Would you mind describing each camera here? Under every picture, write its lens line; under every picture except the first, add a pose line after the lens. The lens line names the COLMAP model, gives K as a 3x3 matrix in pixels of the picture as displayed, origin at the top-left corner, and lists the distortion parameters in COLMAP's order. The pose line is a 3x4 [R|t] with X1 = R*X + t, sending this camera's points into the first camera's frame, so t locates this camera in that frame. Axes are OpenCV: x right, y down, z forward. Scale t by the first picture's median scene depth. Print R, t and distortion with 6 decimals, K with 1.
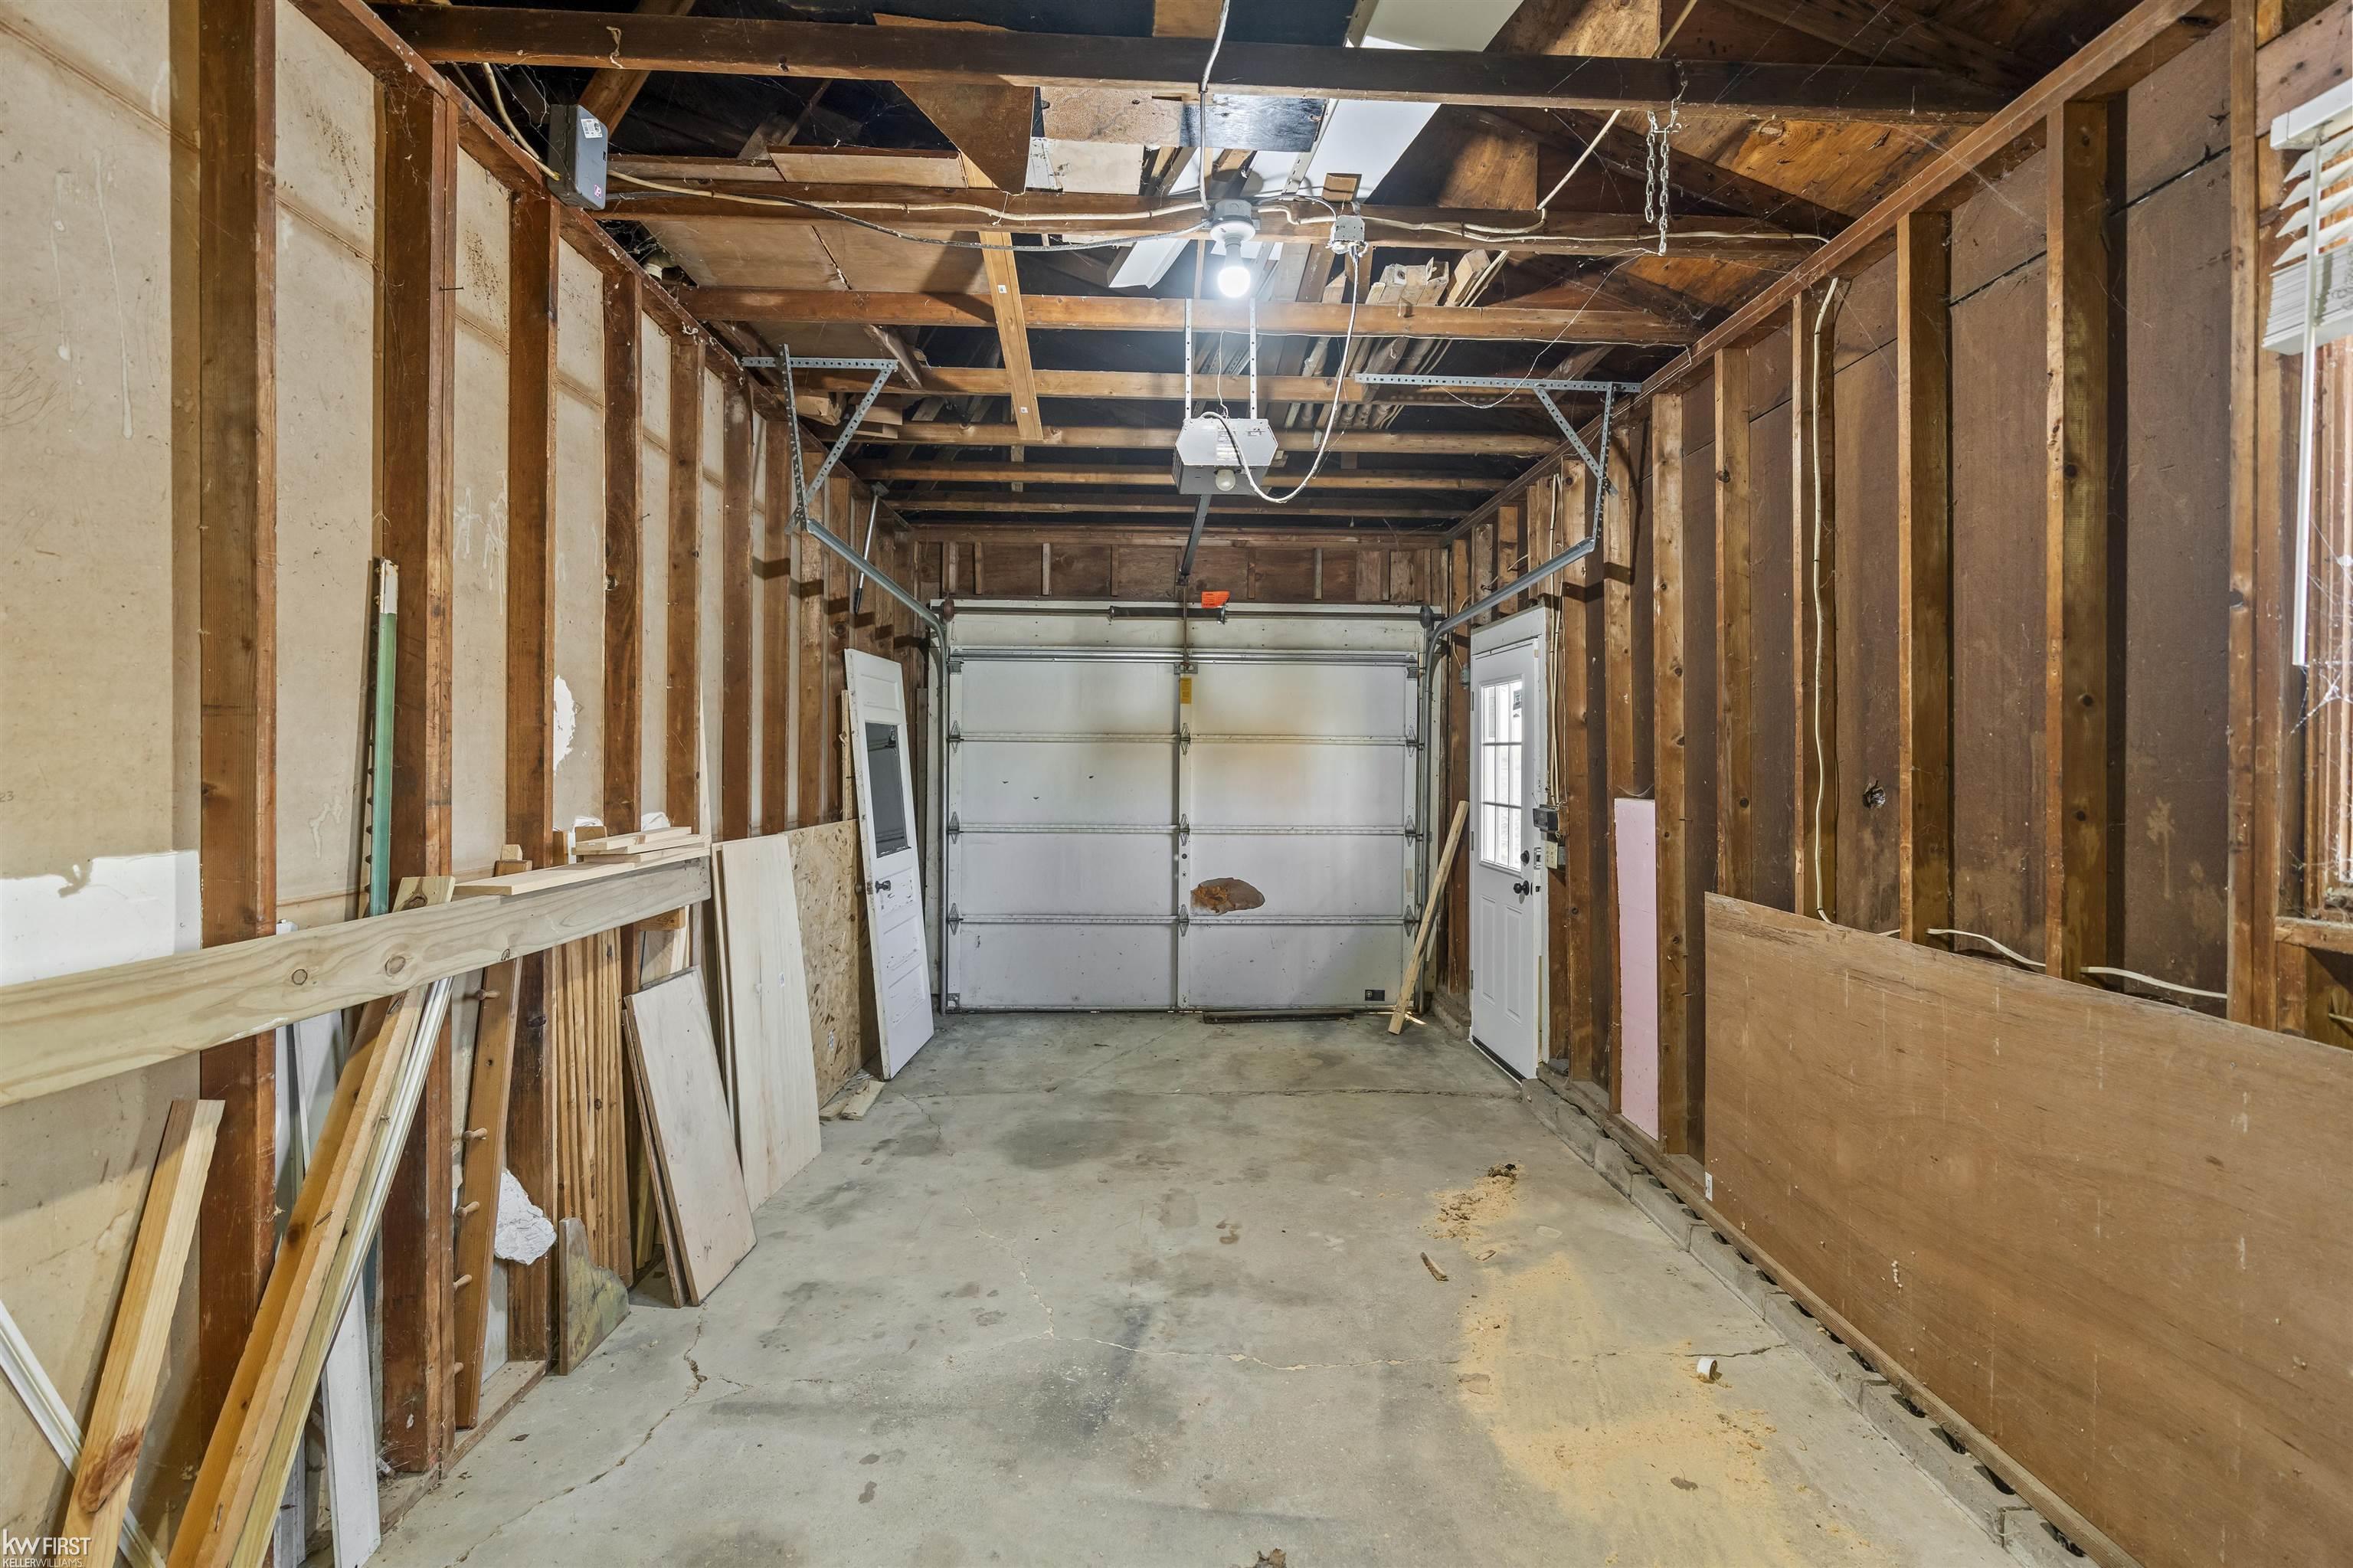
lens RADIAL K [[1064.7, 0, 1179.7], [0, 1064.7, 768.5], [0, 0, 1]] dist [0.000201, 0.000424]
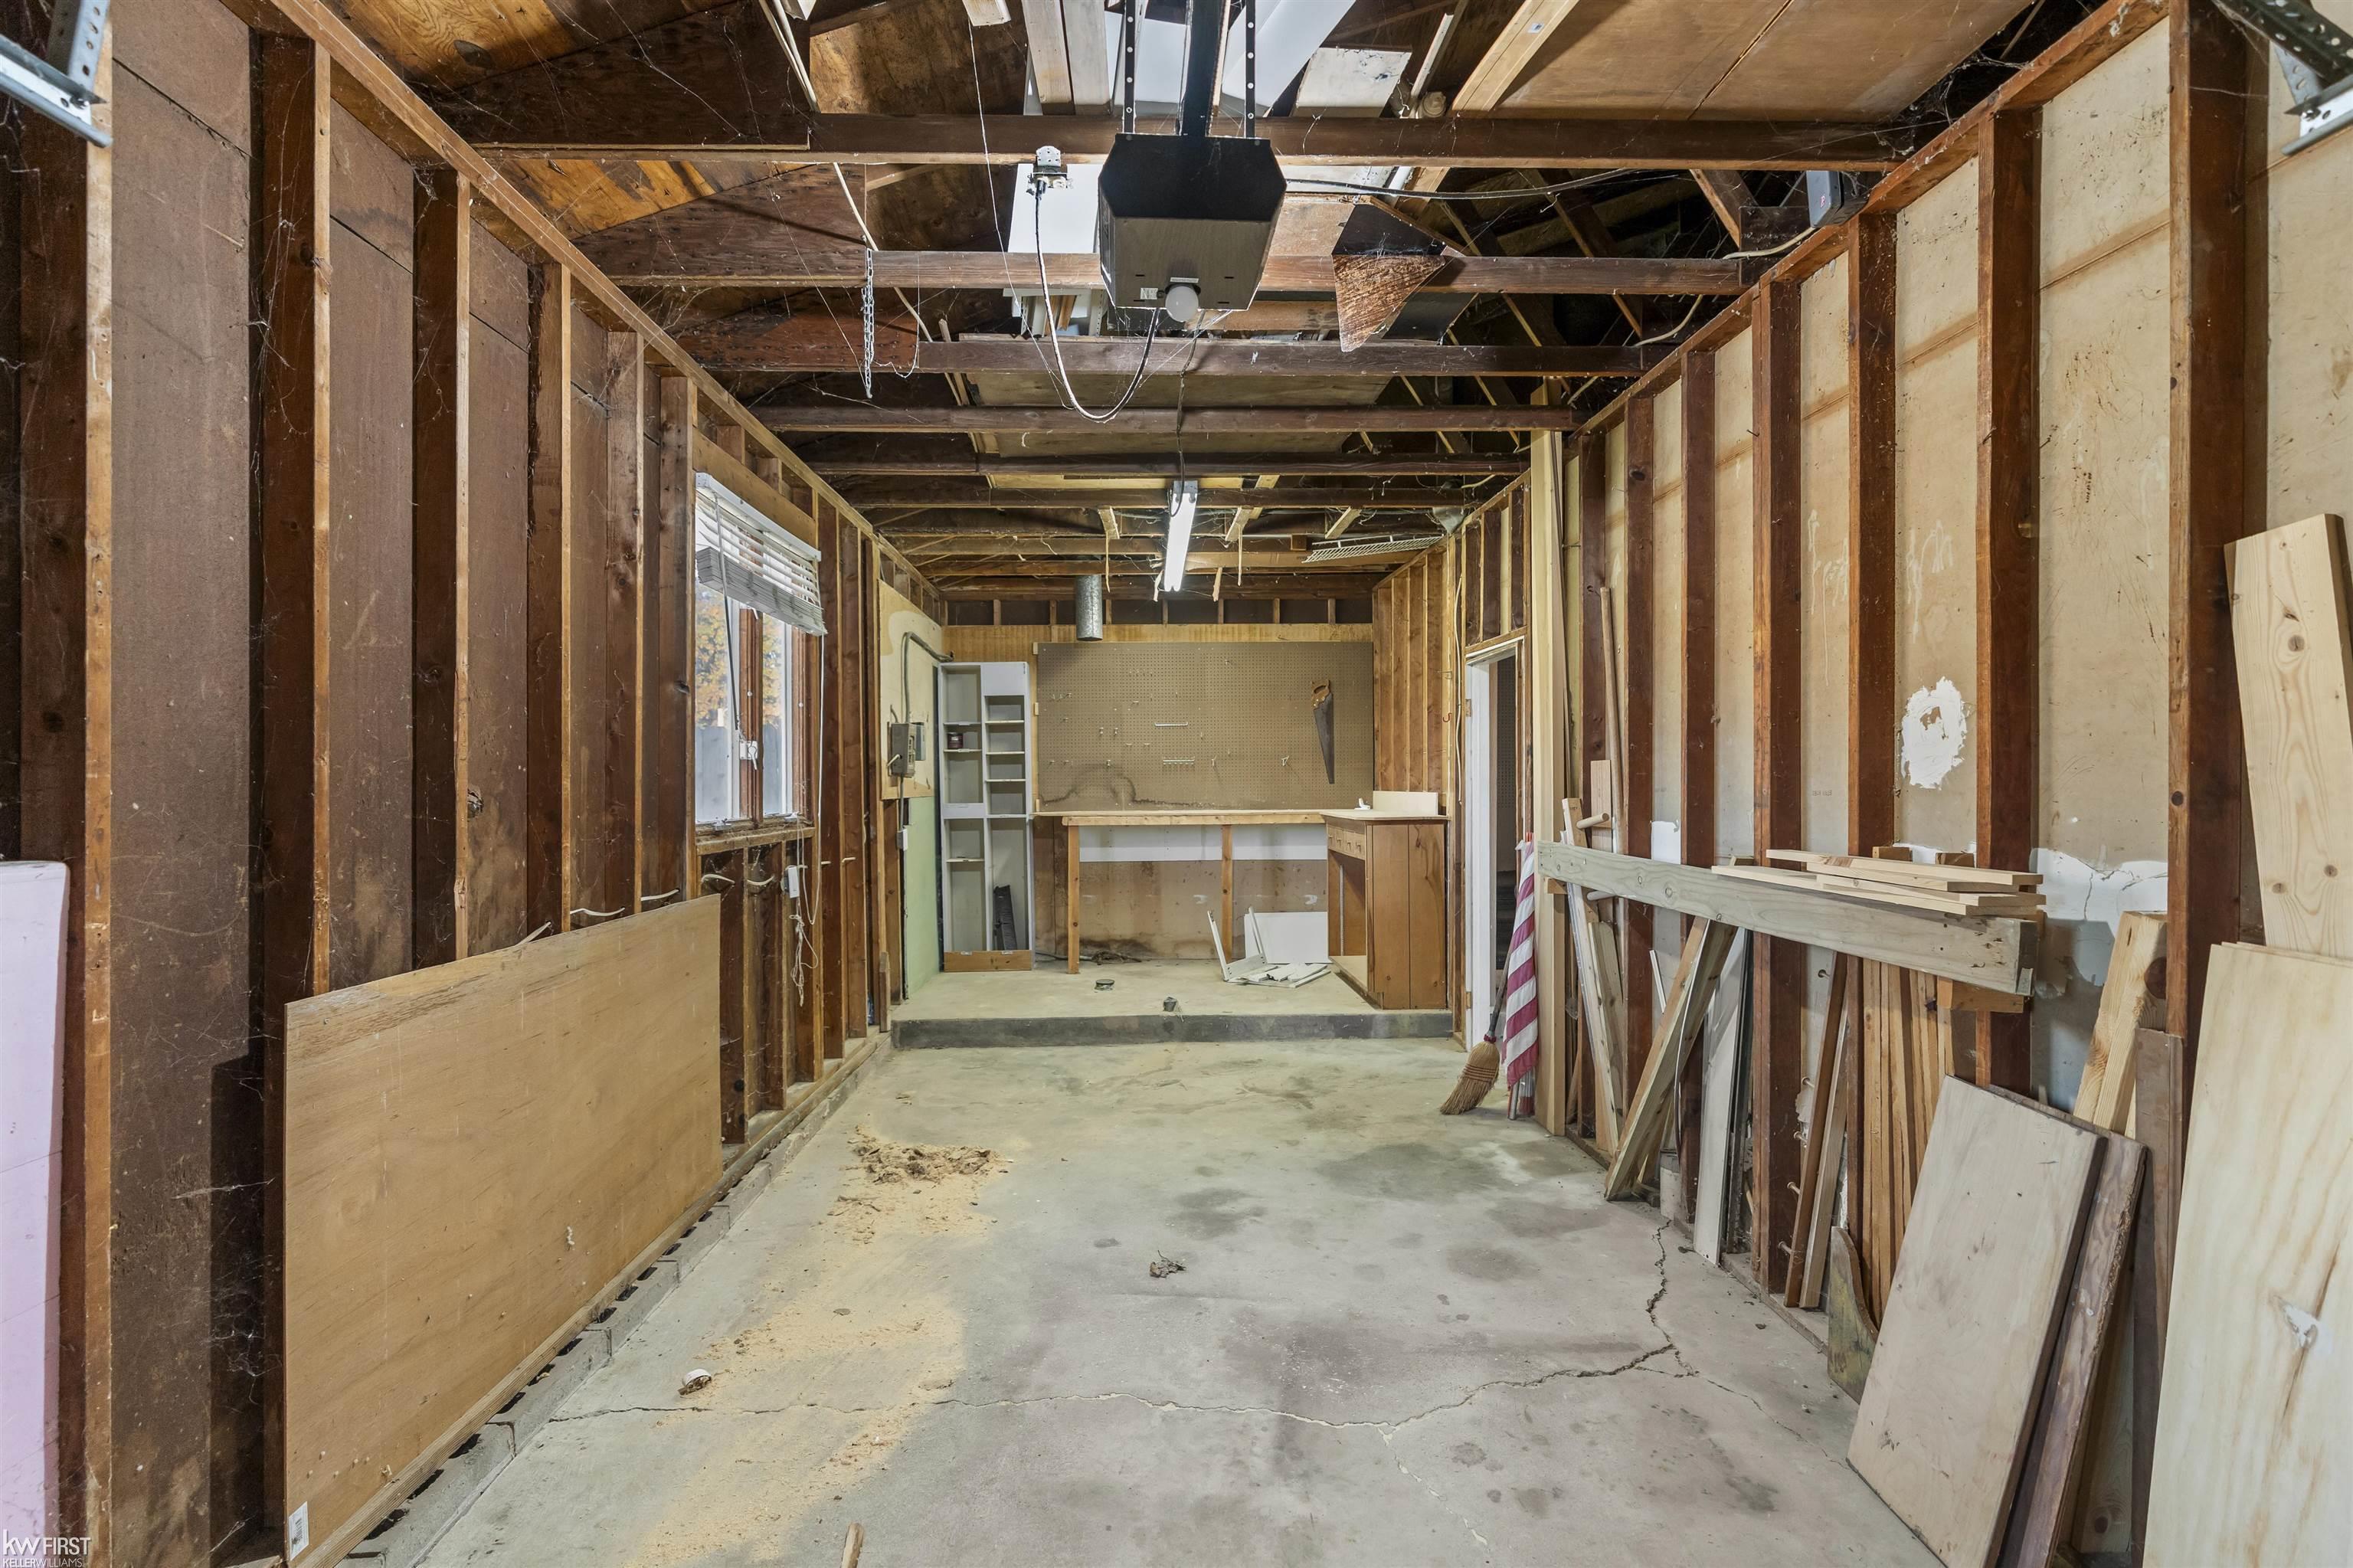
lens RADIAL K [[1064.7, 0, 1179.7], [0, 1064.7, 768.5], [0, 0, 1]] dist [0.000201, 0.000424]
pose [[-0.999858, -0.003288, -0.016537, 0.062633], [-0.003236, 0.999990, -0.003134, -0.004838], [0.016547, -0.003080, -0.999858, 1.961453]]
